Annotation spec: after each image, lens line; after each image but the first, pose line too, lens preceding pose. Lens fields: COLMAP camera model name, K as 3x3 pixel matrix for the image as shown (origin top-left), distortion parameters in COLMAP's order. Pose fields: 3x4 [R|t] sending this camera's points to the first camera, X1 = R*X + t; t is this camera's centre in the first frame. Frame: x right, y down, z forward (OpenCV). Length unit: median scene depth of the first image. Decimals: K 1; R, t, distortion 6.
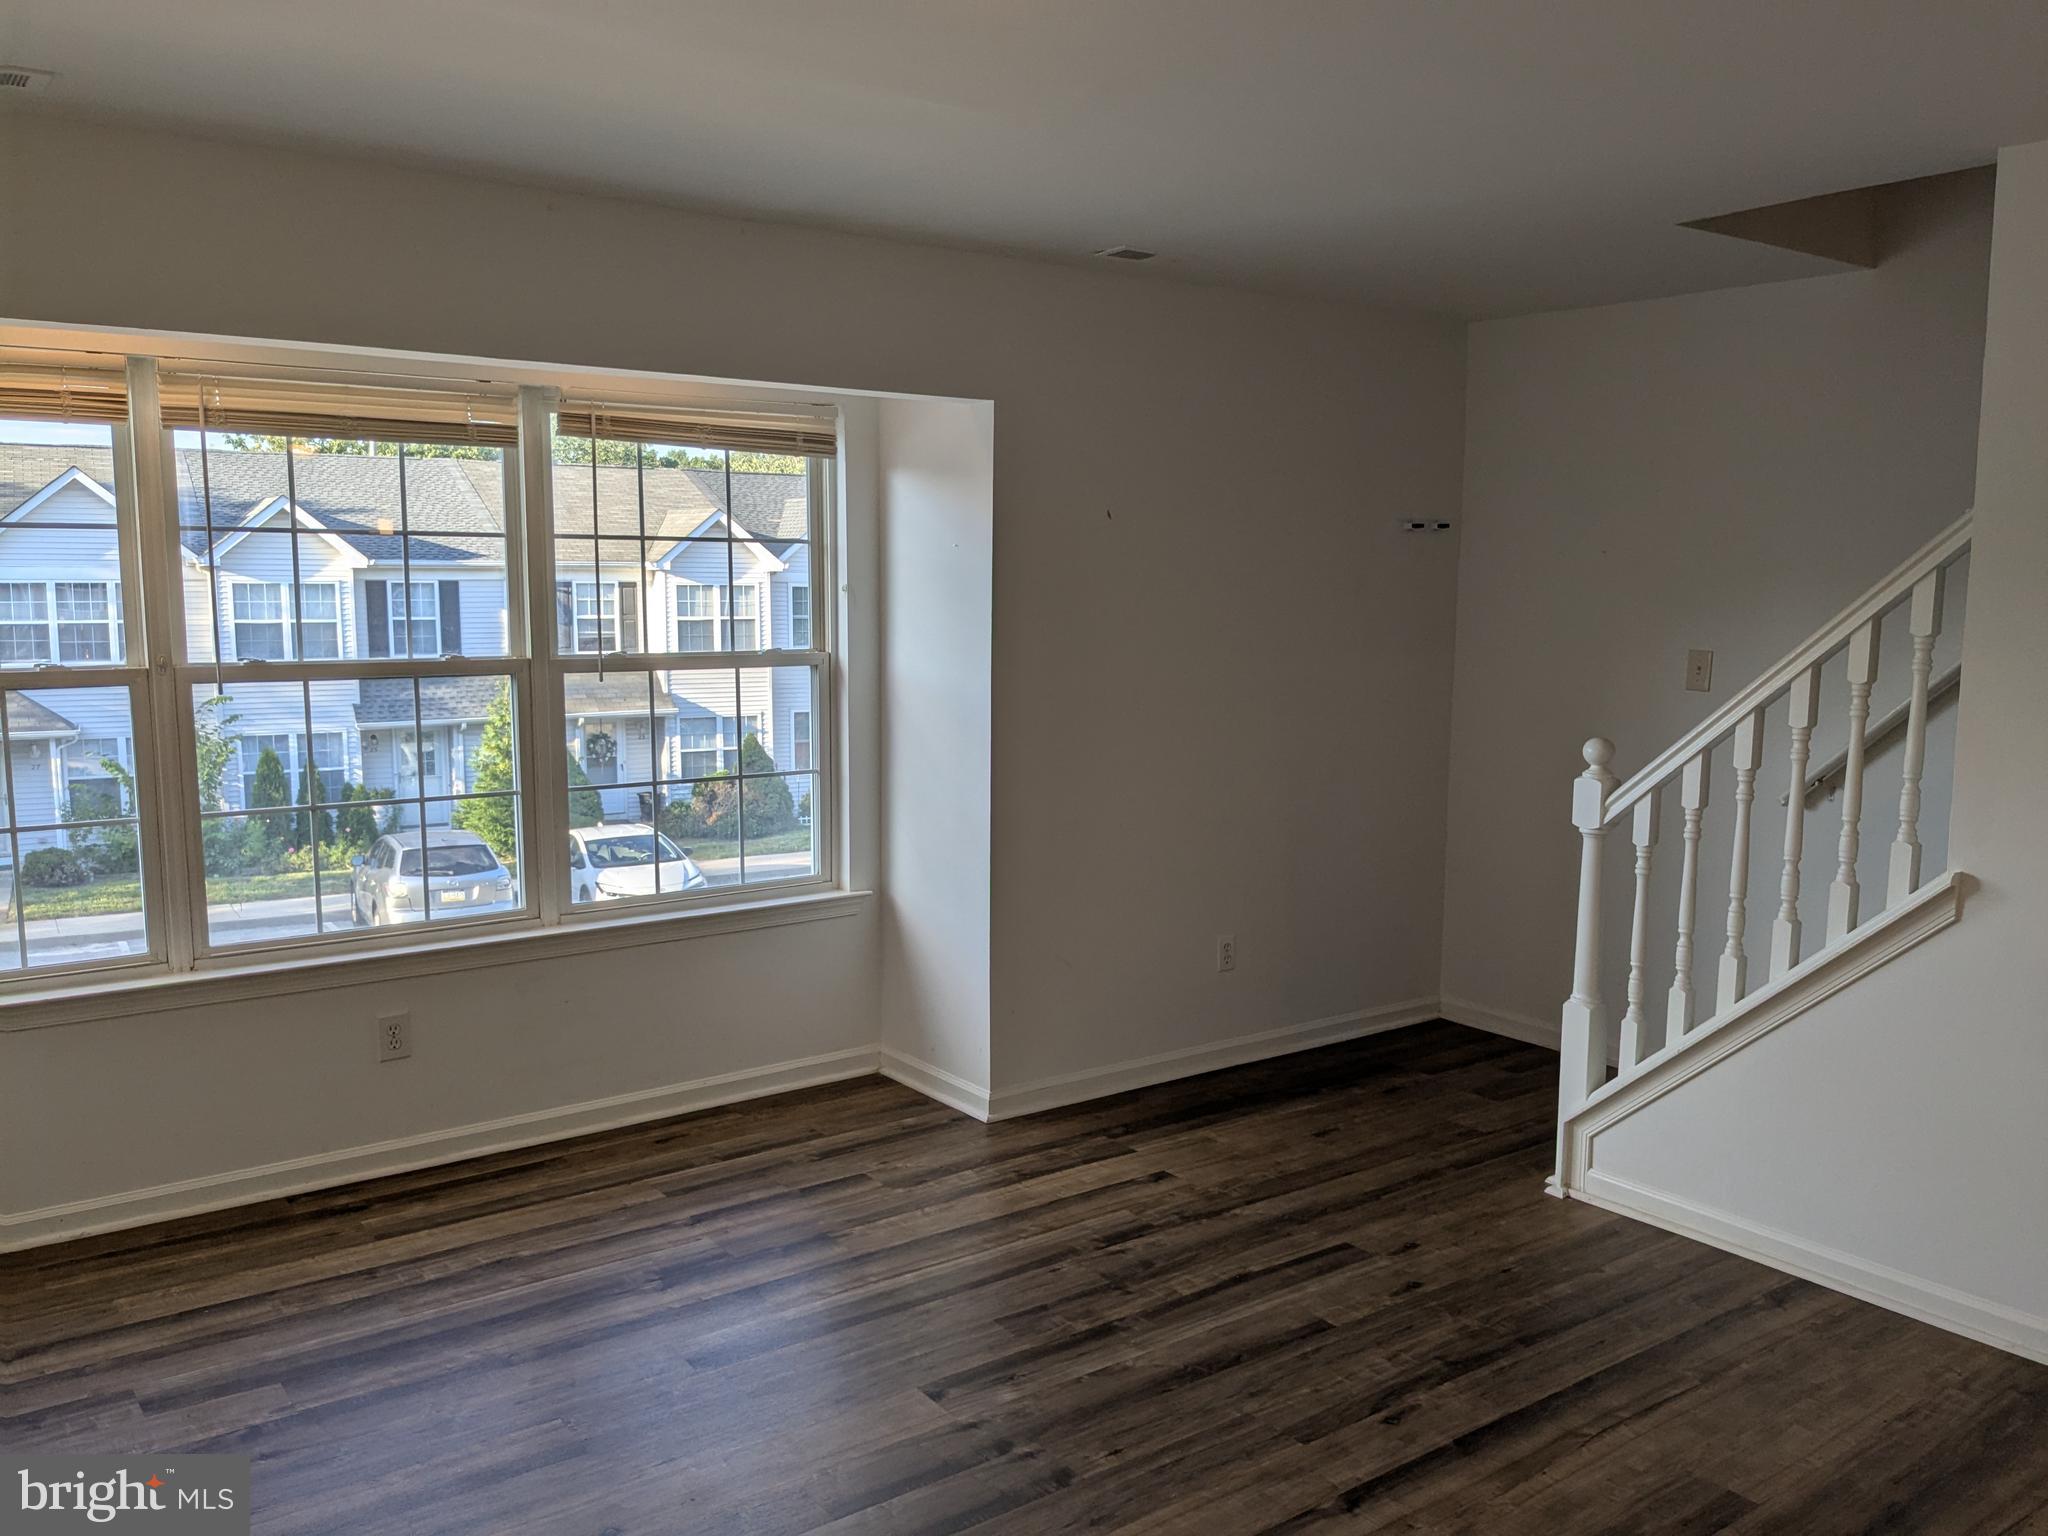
lens RADIAL K [[1629.5, 0, 1020.8], [0, 1629.5, 777.6], [0, 0, 1]] dist [0.056333, -0.098439]
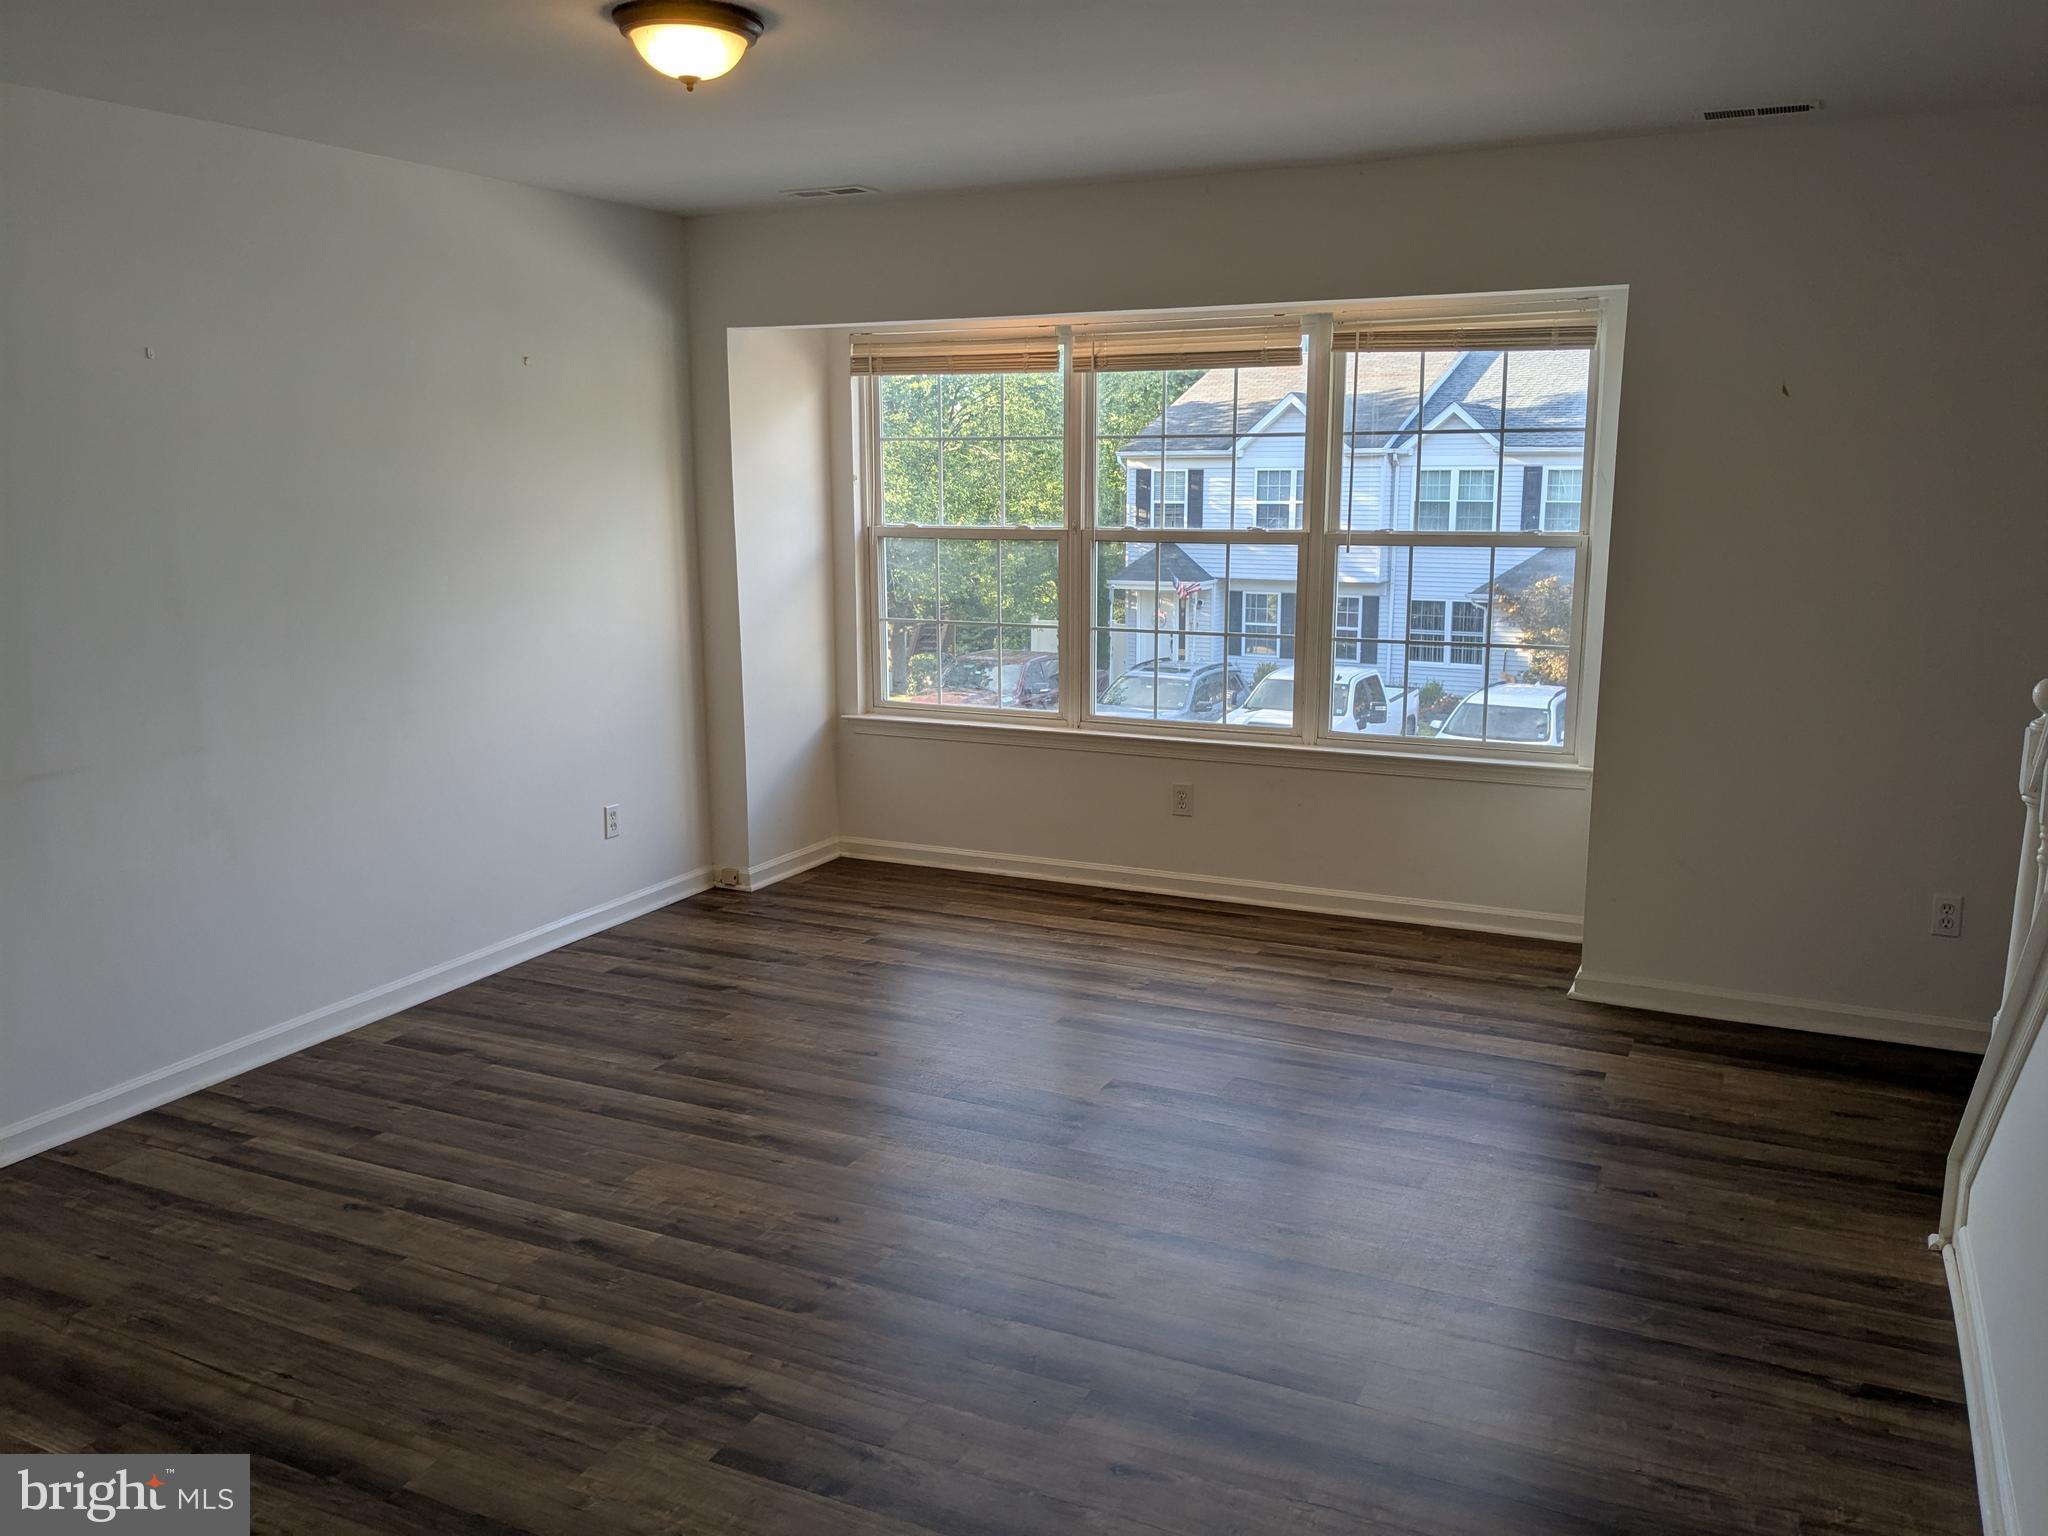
lens RADIAL K [[1629.5, 0, 1020.8], [0, 1629.5, 777.6], [0, 0, 1]] dist [0.056333, -0.098439]
pose [[0.457756, 0.162859, -0.874034, 0.788890], [-0.099652, 0.986284, 0.131584, -0.031440], [0.883475, 0.026866, 0.467707, 0.227844]]
